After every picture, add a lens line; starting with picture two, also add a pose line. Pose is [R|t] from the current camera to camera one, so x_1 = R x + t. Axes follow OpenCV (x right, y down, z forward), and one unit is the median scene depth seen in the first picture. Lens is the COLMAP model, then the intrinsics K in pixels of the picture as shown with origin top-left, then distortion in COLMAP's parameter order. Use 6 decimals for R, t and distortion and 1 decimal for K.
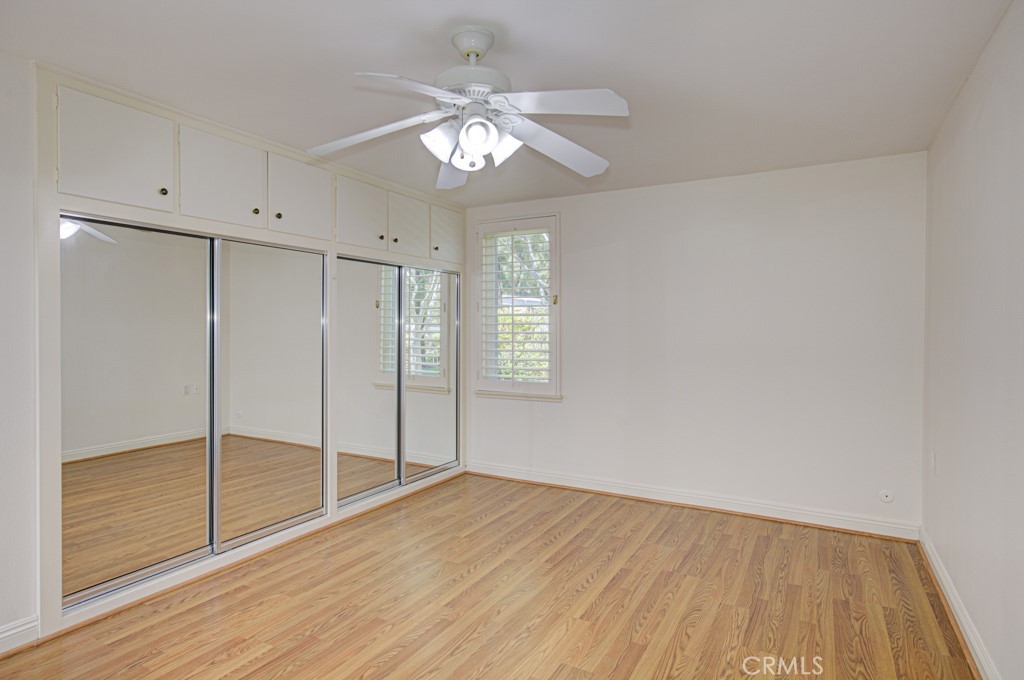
lens RADIAL K [[571.3, 0, 511.2], [0, 571.3, 335.6], [0, 0, 1]] dist [0.002190, 0.000268]
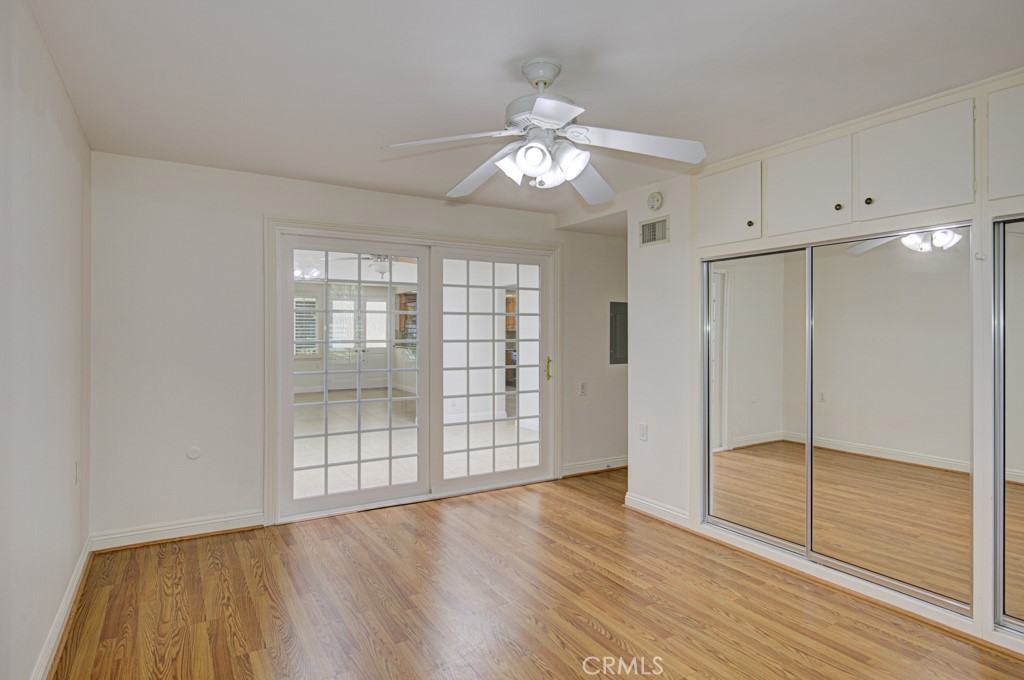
lens RADIAL K [[571.3, 0, 511.2], [0, 571.3, 335.6], [0, 0, 1]] dist [0.002190, 0.000268]
pose [[-0.506895, -0.005197, -0.861992, 0.684967], [-0.018259, 0.999822, 0.004710, -0.008769], [0.861815, 0.018126, -0.506899, 1.157669]]
